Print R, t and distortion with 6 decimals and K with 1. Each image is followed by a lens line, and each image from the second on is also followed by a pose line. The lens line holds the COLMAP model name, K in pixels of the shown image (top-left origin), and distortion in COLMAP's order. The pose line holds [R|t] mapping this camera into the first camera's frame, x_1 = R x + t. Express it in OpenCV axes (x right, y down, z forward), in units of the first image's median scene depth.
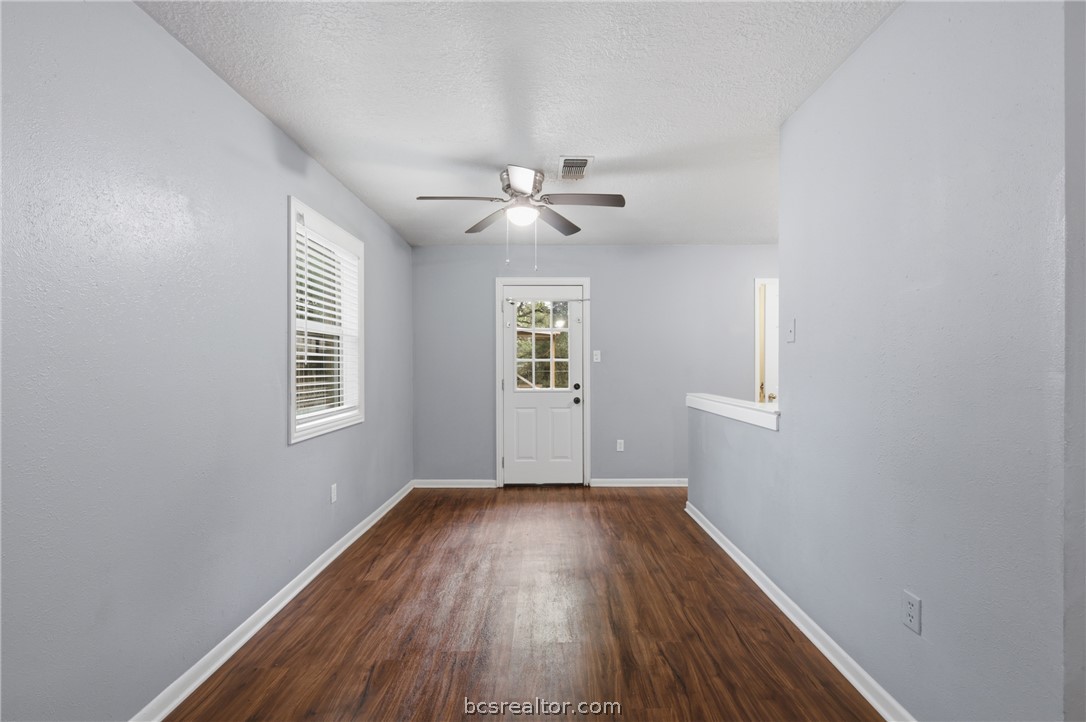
lens RADIAL K [[479.9, 0, 544.8], [0, 479.9, 361.3], [0, 0, 1]] dist [0.003105, 0.000499]
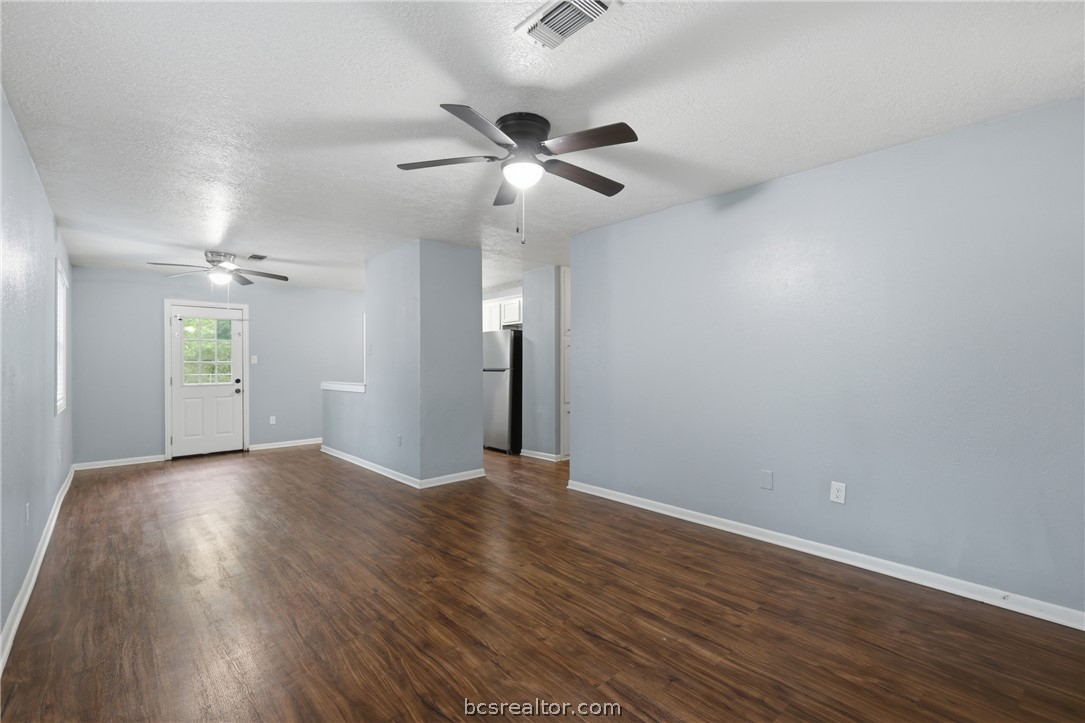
lens RADIAL K [[479.5, 0, 551.9], [0, 479.5, 362.5], [0, 0, 1]] dist [0.003105, 0.000499]
pose [[0.733976, -0.000851, 0.679175, -0.215703], [0.003565, 0.999990, -0.002600, 0.005452], [-0.679166, 0.004330, 0.733972, -0.667938]]
